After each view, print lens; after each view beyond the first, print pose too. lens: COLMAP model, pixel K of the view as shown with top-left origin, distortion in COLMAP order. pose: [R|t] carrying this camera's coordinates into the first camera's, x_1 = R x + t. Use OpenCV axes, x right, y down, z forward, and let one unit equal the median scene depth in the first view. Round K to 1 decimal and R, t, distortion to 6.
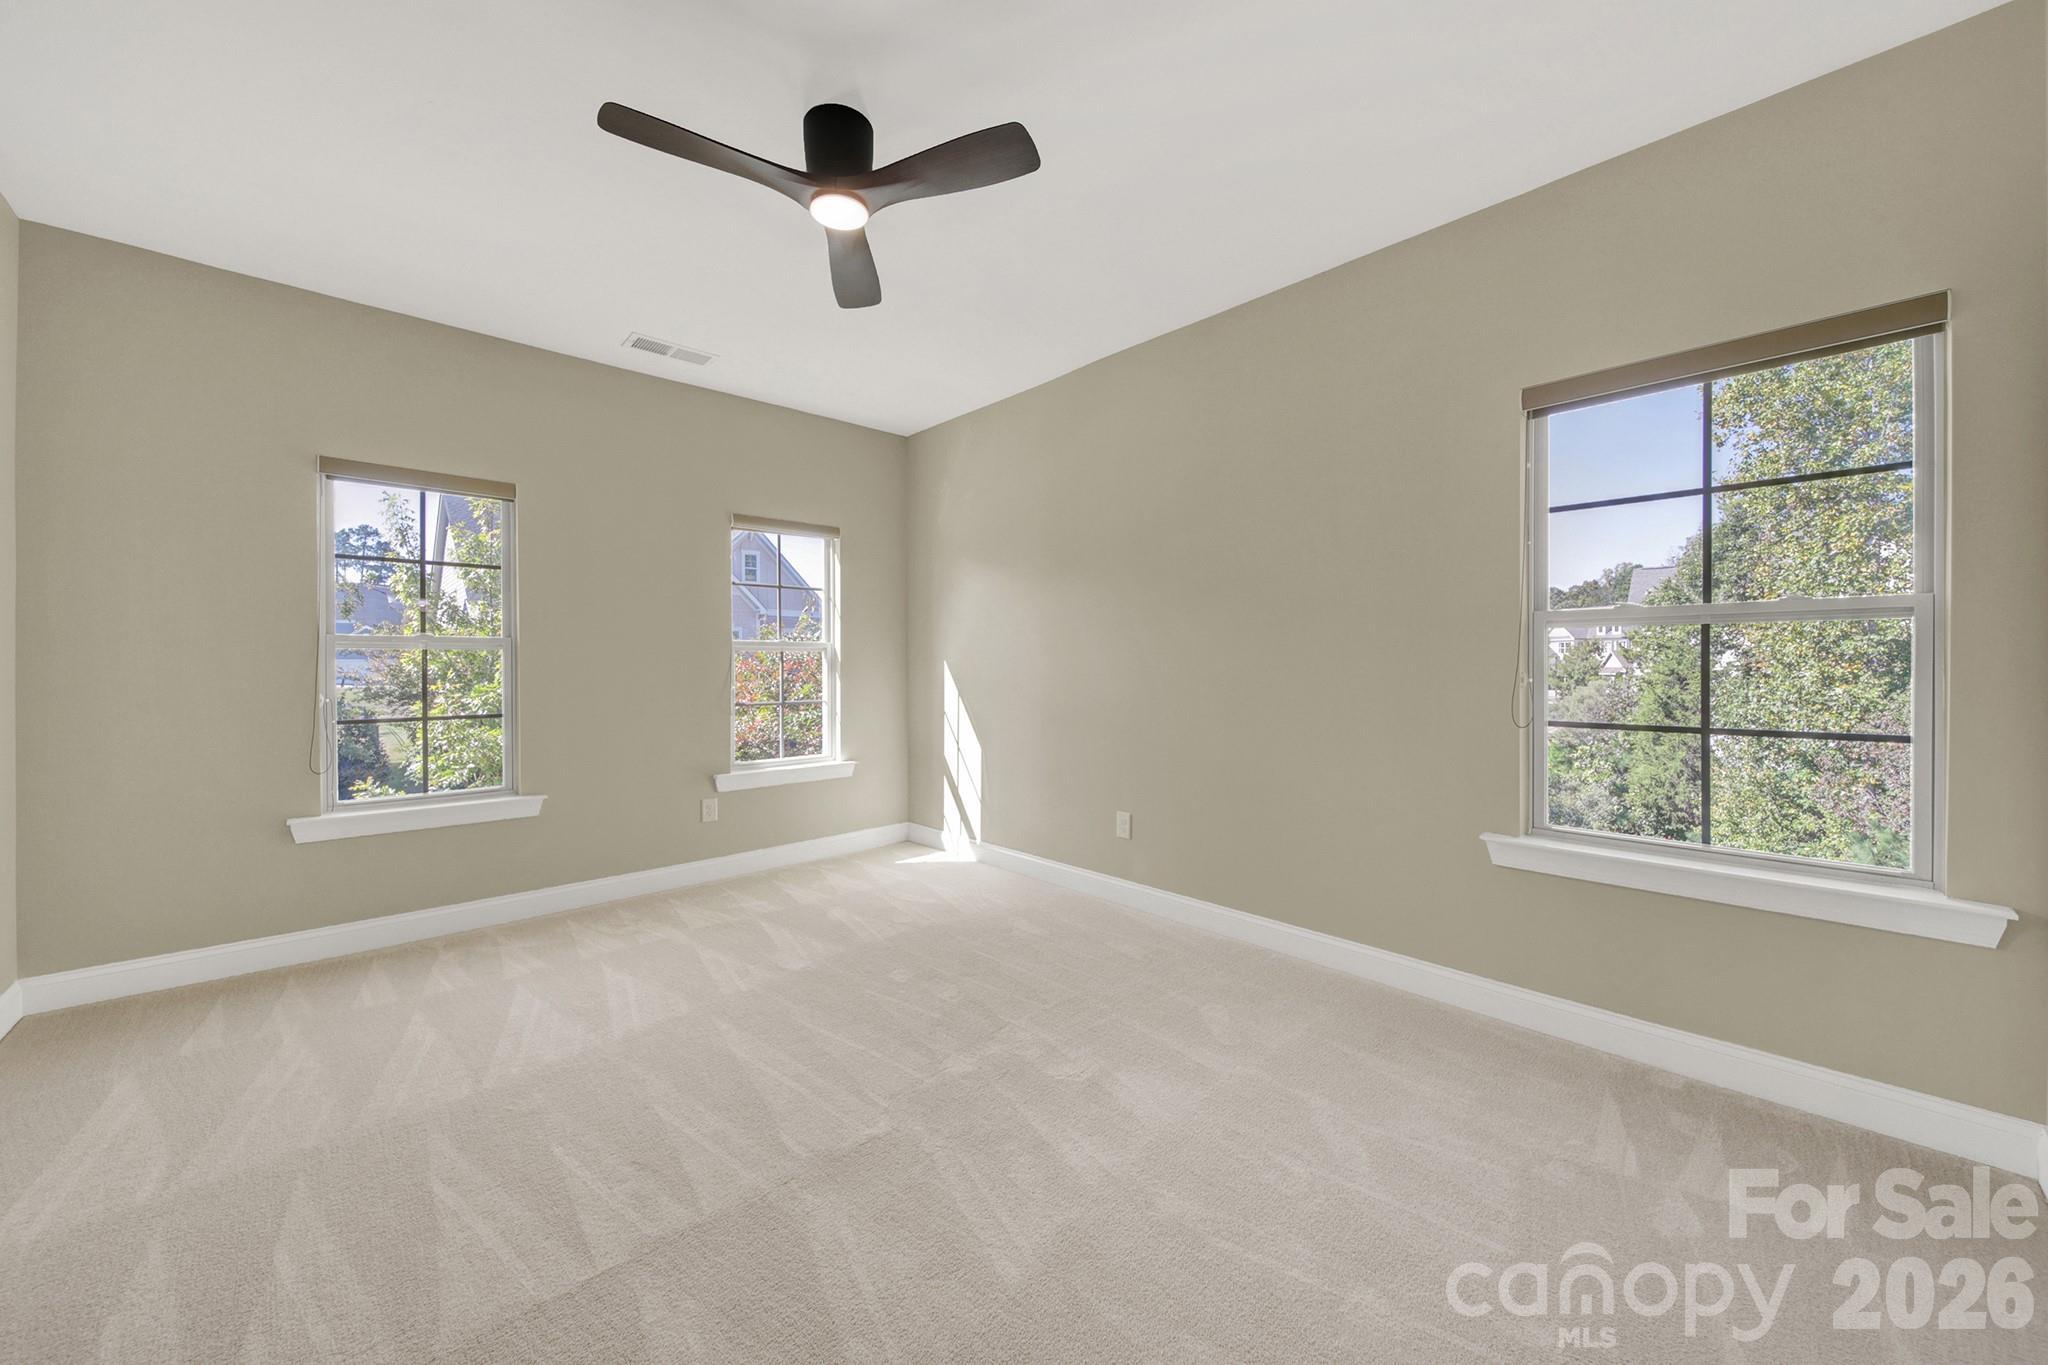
lens RADIAL K [[745.8, 0, 1033.4], [0, 745.8, 674.6], [0, 0, 1]] dist [0.000045, -0.000243]
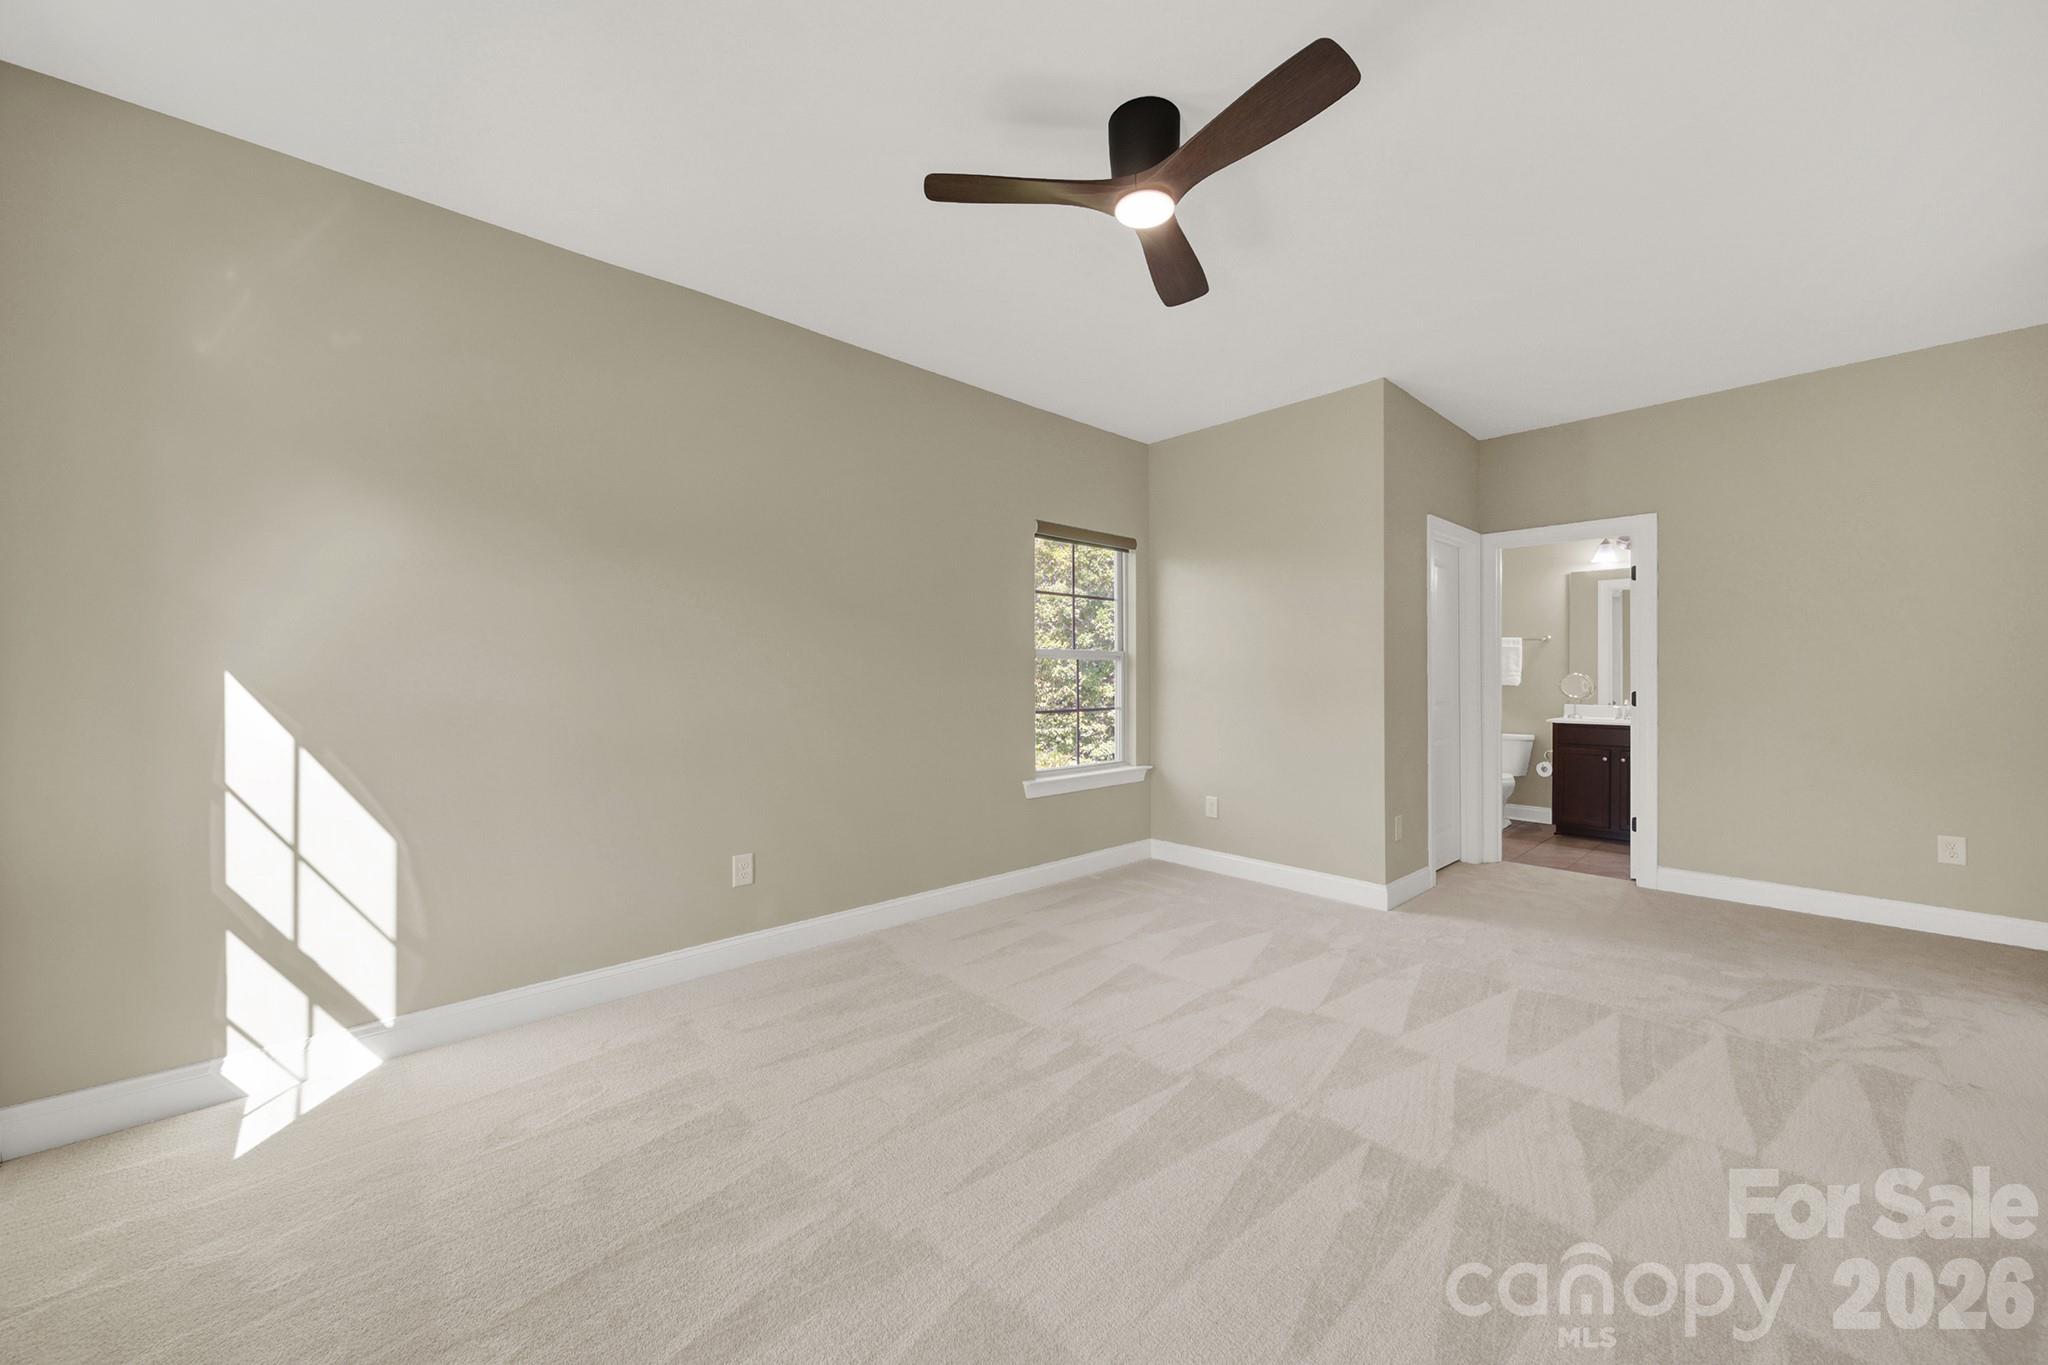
lens RADIAL K [[745.8, 0, 1033.4], [0, 745.8, 674.6], [0, 0, 1]] dist [0.000045, -0.000243]
pose [[0.002784, 0.001348, 0.999995, -0.591189], [0.010588, 0.999943, -0.001377, -0.011884], [-0.999940, 0.010592, 0.002769, 0.547317]]
